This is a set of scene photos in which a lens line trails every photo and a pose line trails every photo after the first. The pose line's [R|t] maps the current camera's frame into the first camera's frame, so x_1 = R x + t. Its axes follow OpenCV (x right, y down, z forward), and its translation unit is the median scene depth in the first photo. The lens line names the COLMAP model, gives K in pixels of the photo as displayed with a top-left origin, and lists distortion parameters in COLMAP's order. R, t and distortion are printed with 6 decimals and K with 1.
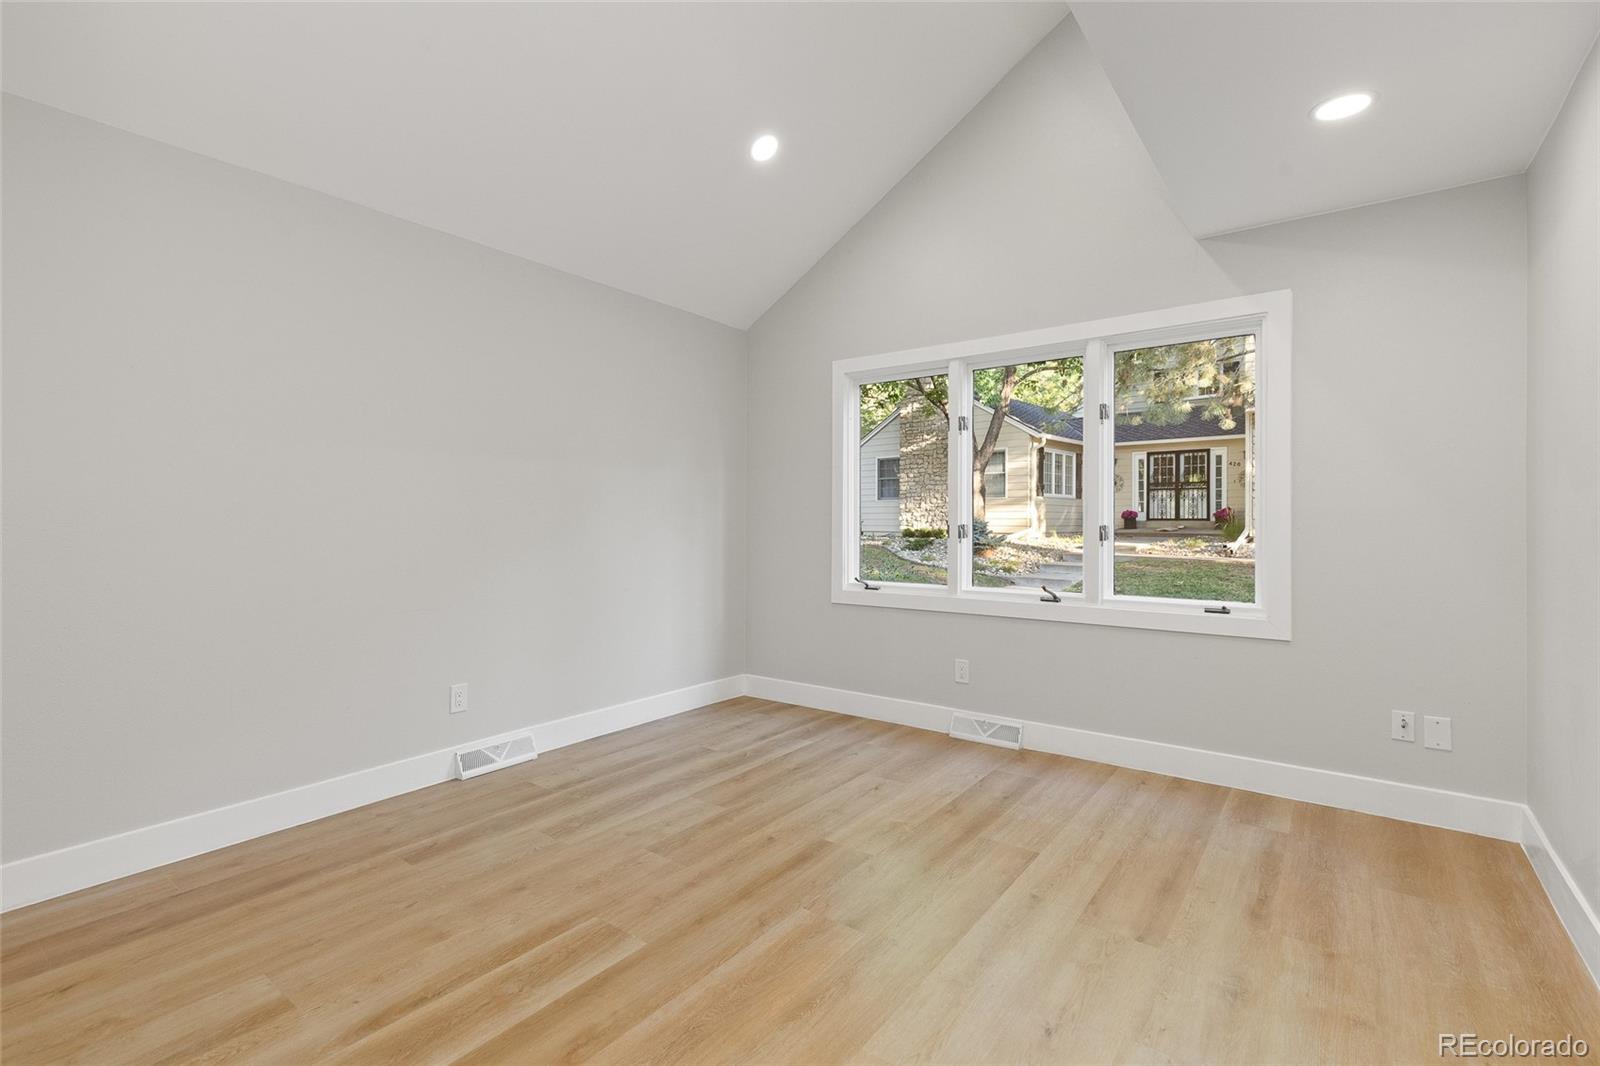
lens RADIAL K [[733.3, 0, 802.5], [0, 733.3, 529.4], [0, 0, 1]] dist [0.016428, -0.001828]
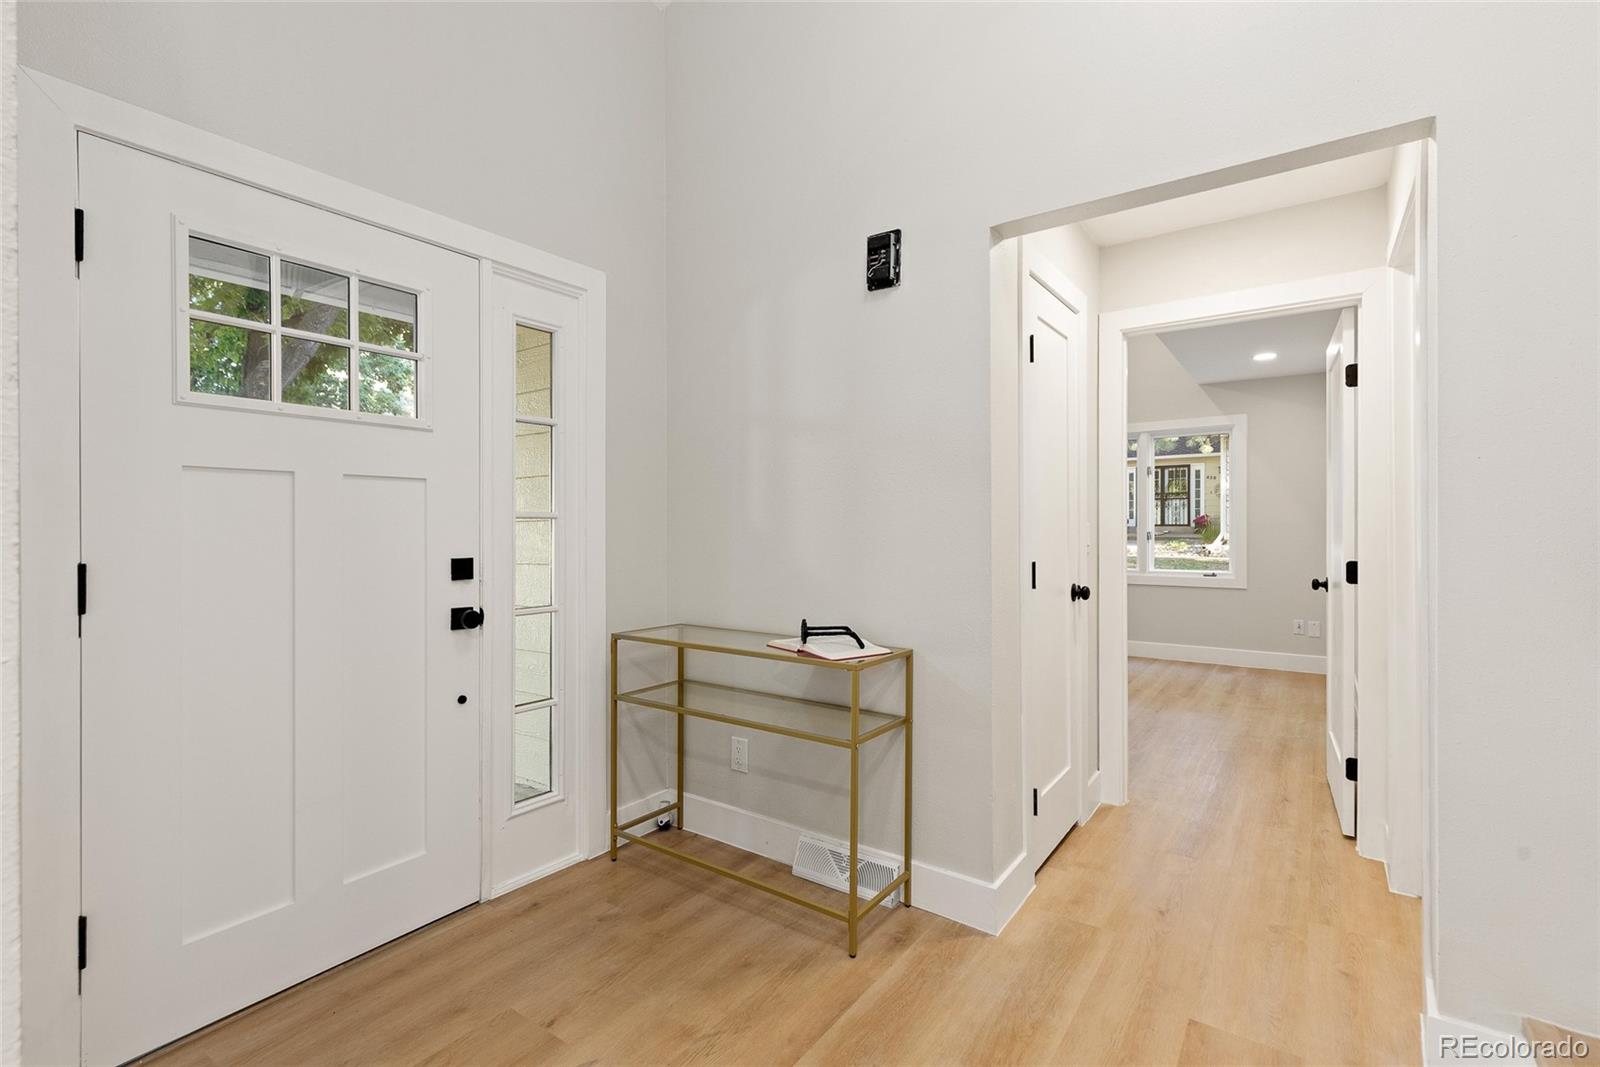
lens RADIAL K [[733.3, 0, 798.4], [0, 733.3, 534.4], [0, 0, 1]] dist [0.016428, -0.001828]
pose [[0.999740, -0.000947, 0.022790, -0.151380], [0.000947, 1.000000, -0.000007, 0.000428], [-0.022790, 0.000029, 0.999740, -0.245254]]
